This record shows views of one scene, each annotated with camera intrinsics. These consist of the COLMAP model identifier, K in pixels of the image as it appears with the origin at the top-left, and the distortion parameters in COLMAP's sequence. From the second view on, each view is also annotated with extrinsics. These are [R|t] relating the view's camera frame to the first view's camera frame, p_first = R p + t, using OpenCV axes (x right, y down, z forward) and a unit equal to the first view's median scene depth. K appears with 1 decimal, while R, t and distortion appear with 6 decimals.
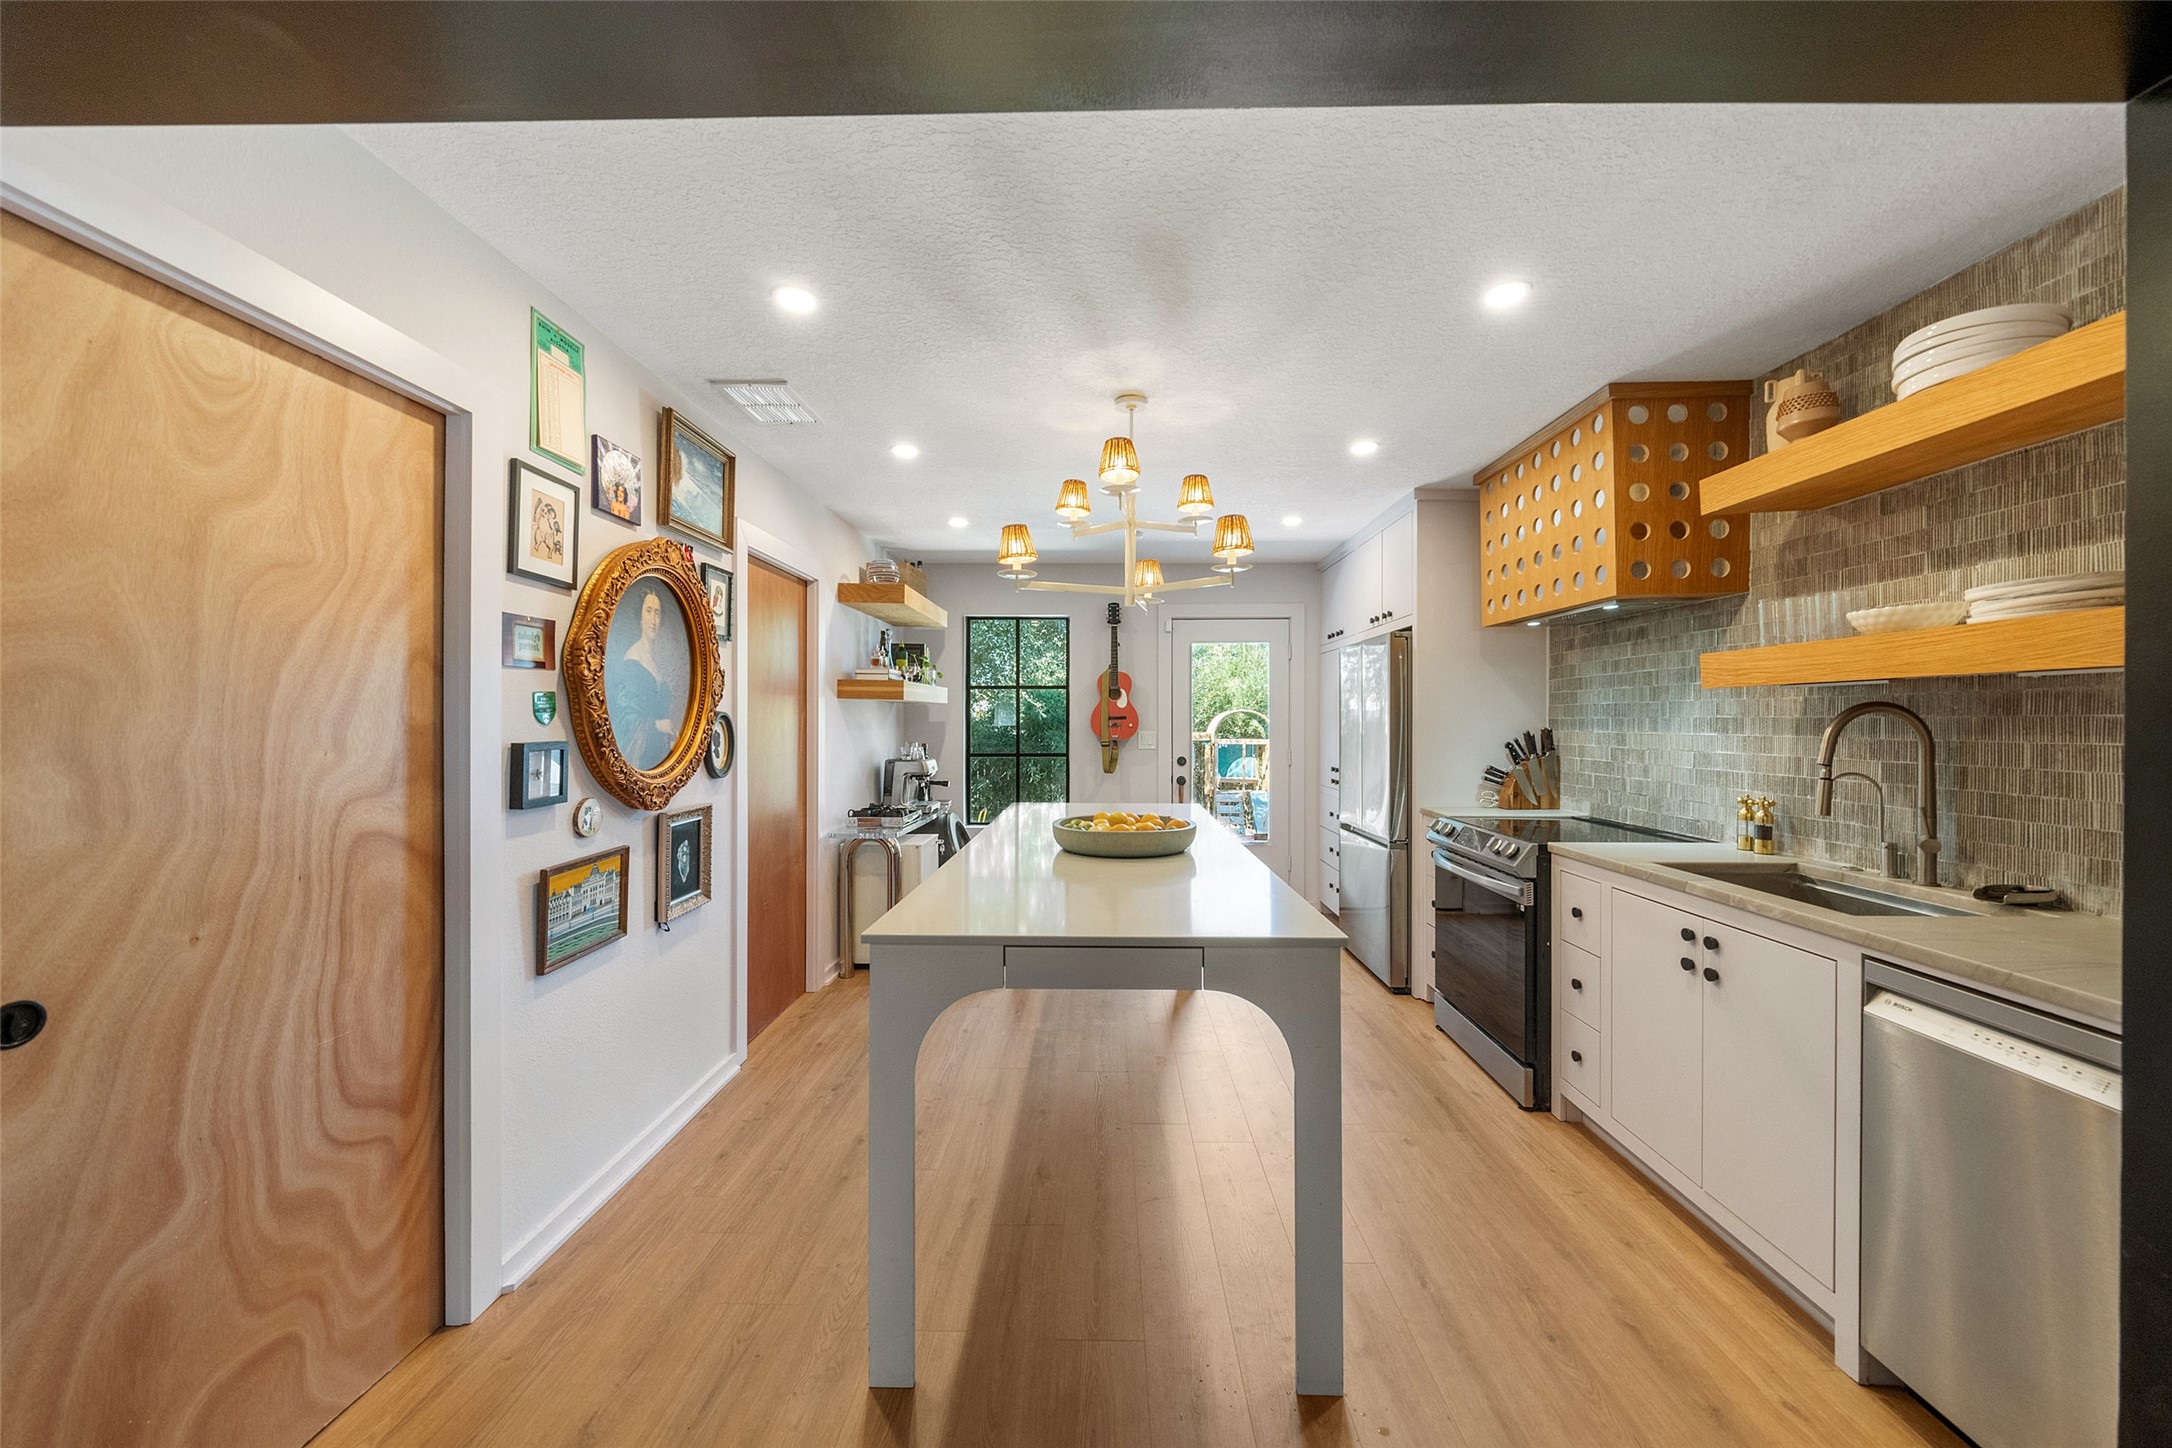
lens RADIAL K [[810.8, 0, 1070.3], [0, 810.8, 725.7], [0, 0, 1]] dist [-0.002962, 0.000008]
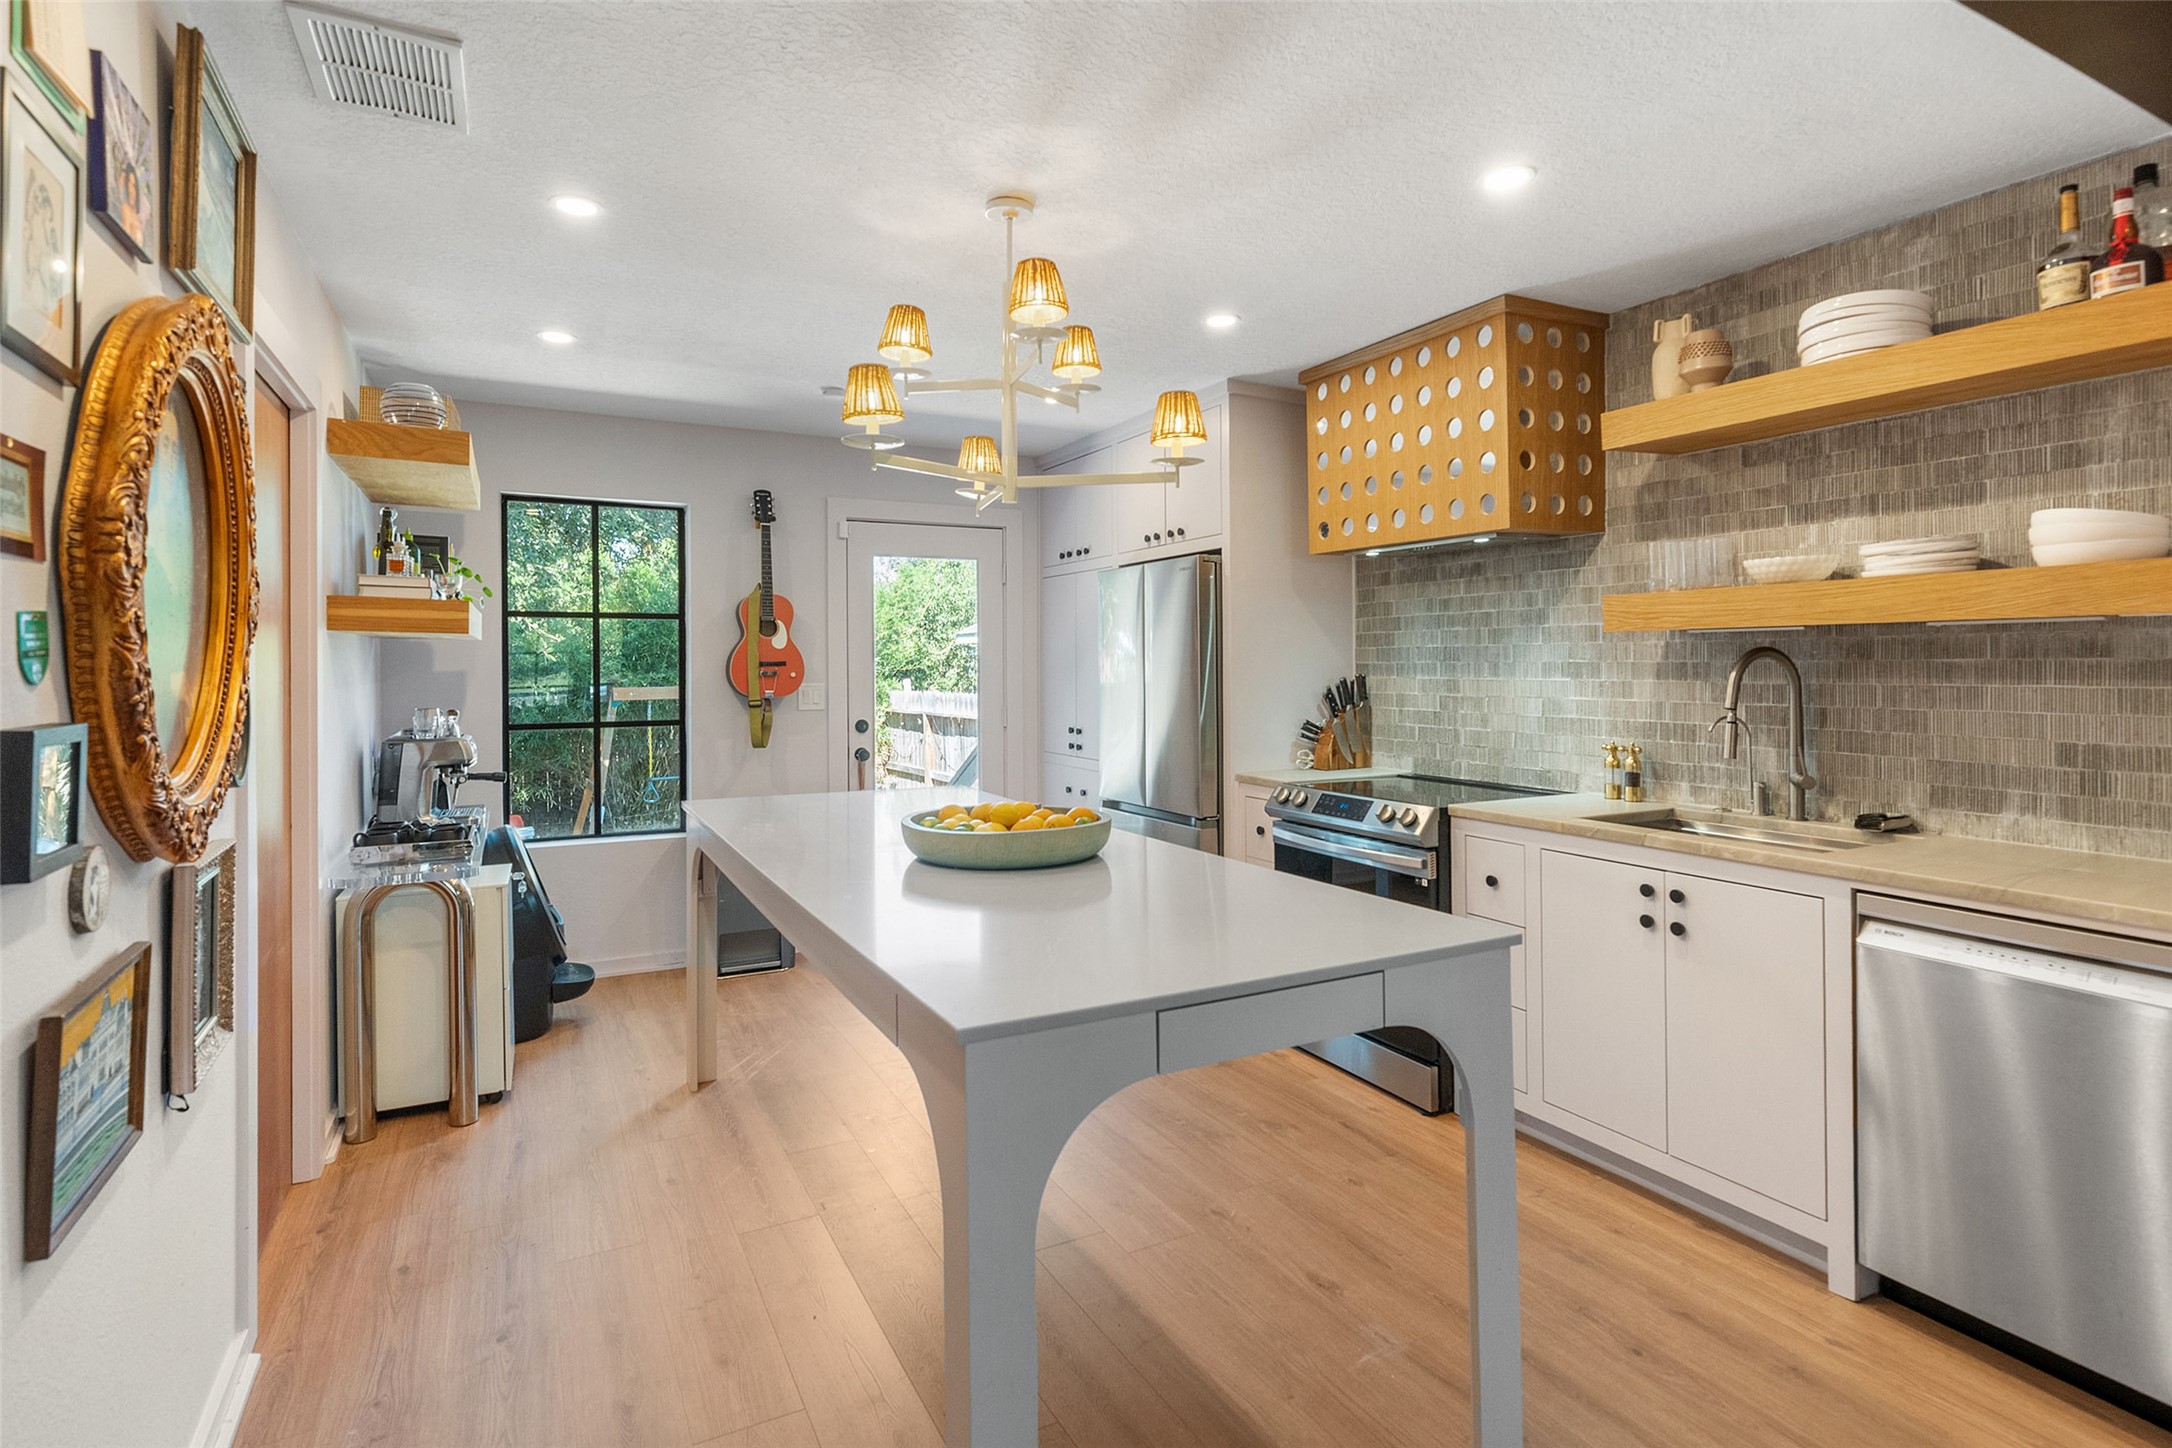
lens RADIAL K [[1129.7, 0, 1098.2], [0, 1129.7, 670.4], [0, 0, 1]] dist [0.006211, 0.000136]
pose [[0.861882, -0.006509, 0.507068, -0.386231], [0.007644, 0.999971, -0.000157, -0.004734], [-0.507052, 0.004012, 0.861906, 0.145958]]
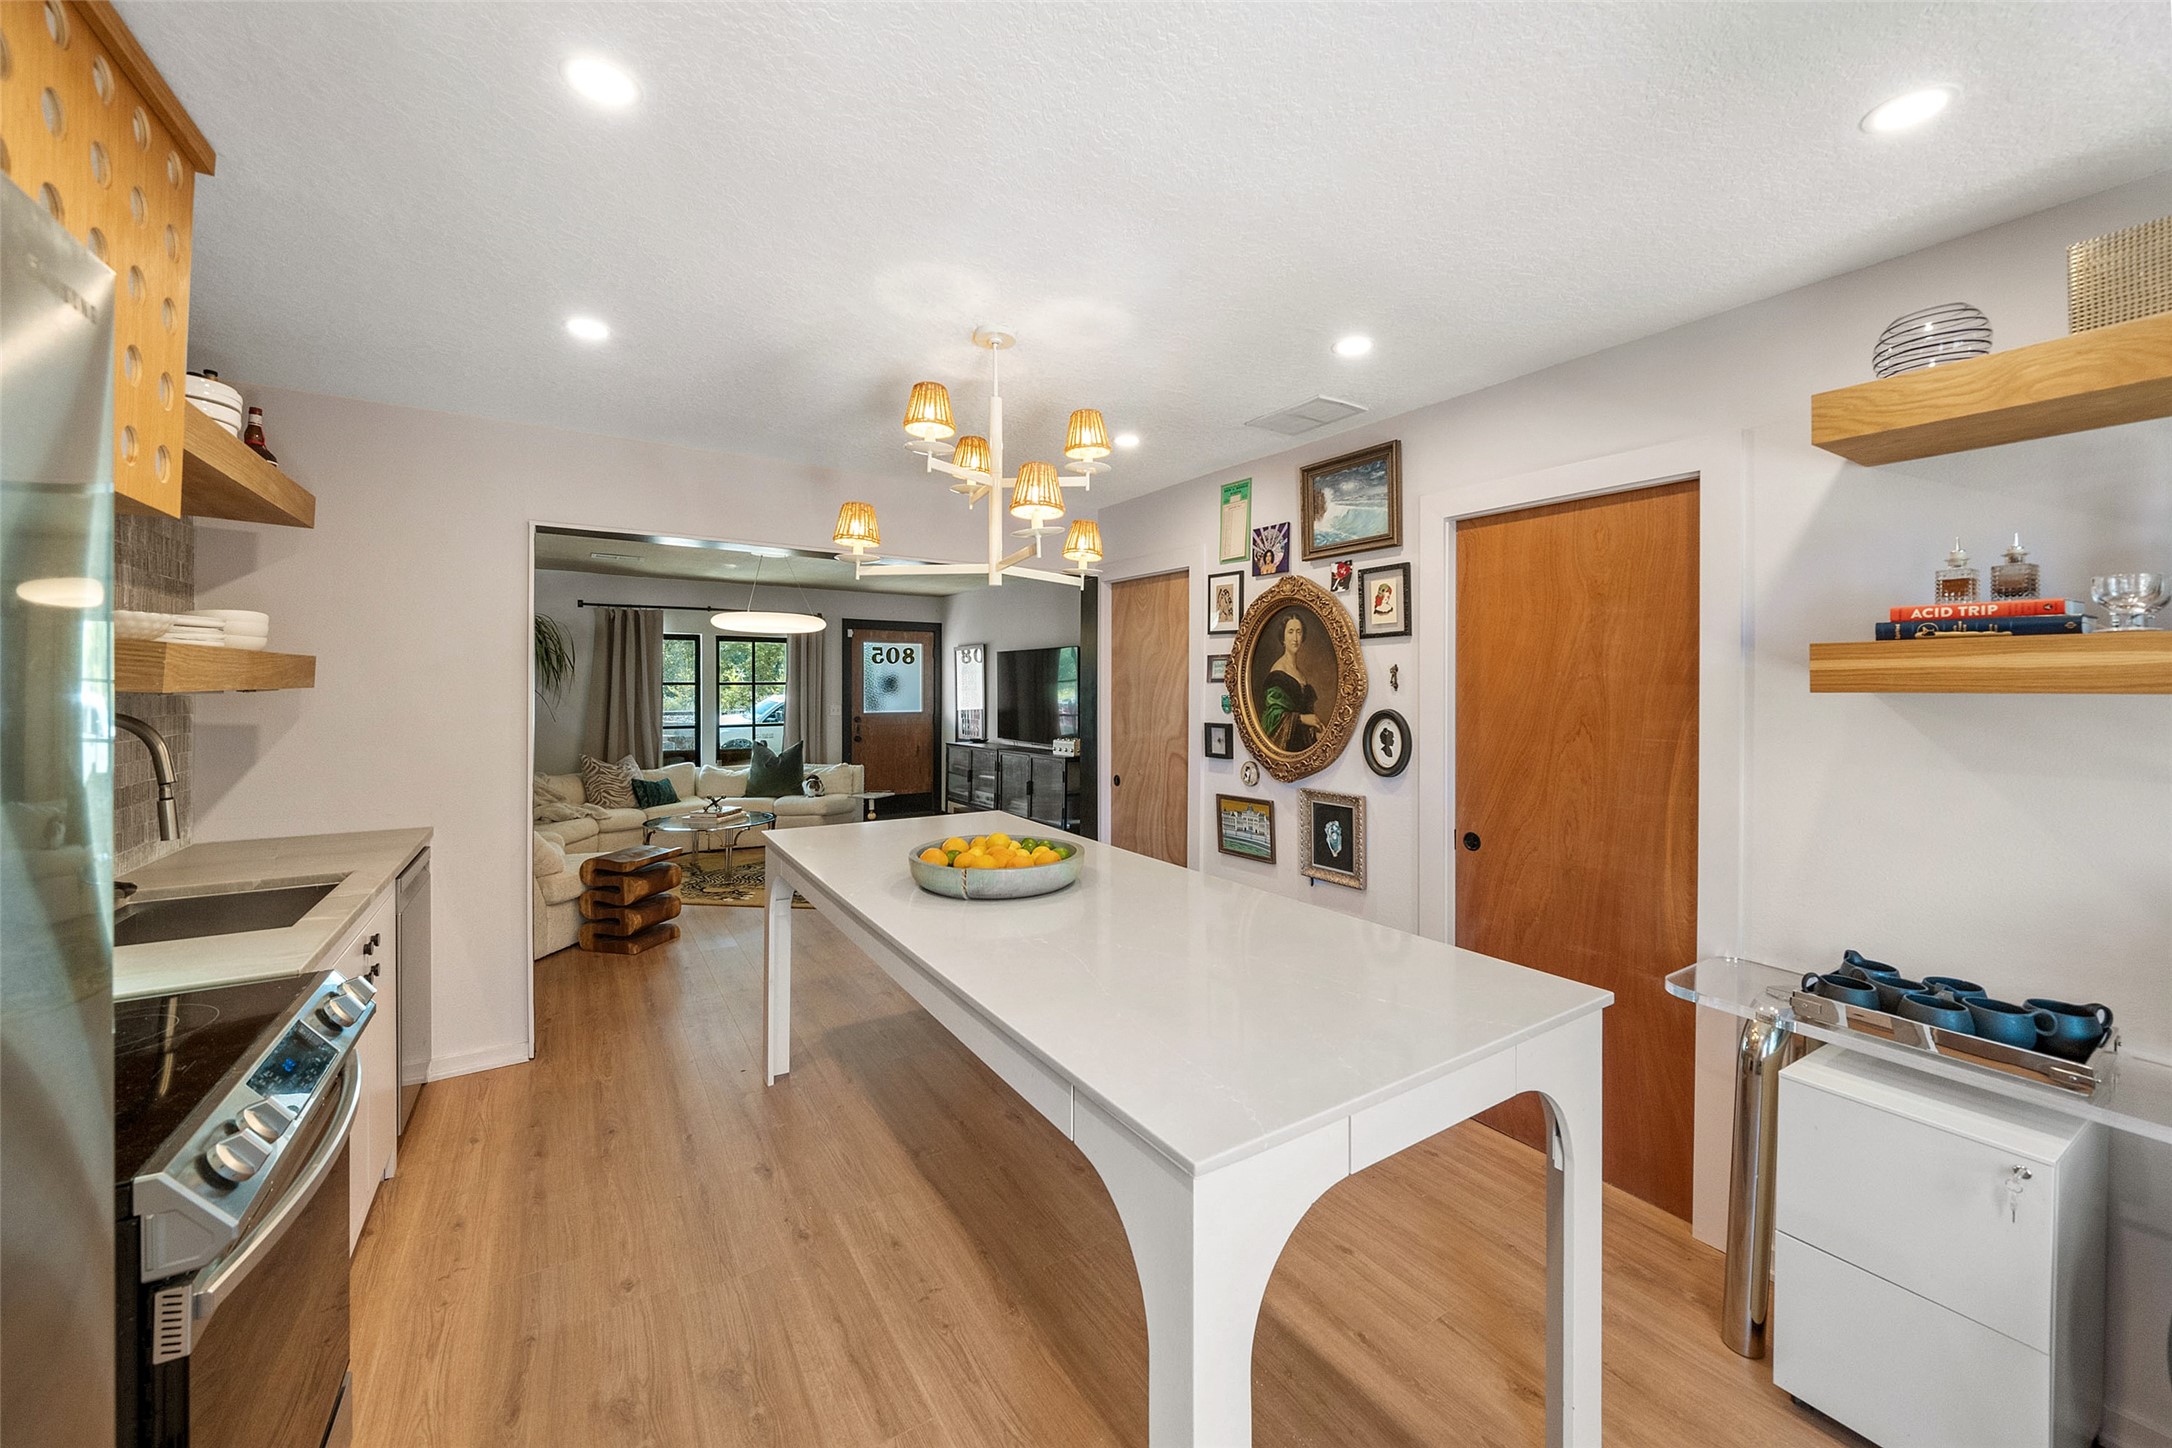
lens RADIAL K [[810.8, 0, 1102.9], [0, 810.8, 684.1], [0, 0, 1]] dist [-0.002962, 0.000008]
pose [[-0.811656, -0.004074, -0.584122, 0.507295], [-0.008290, 0.999955, 0.004545, -0.059669], [0.584077, 0.008531, -0.811654, 1.894713]]
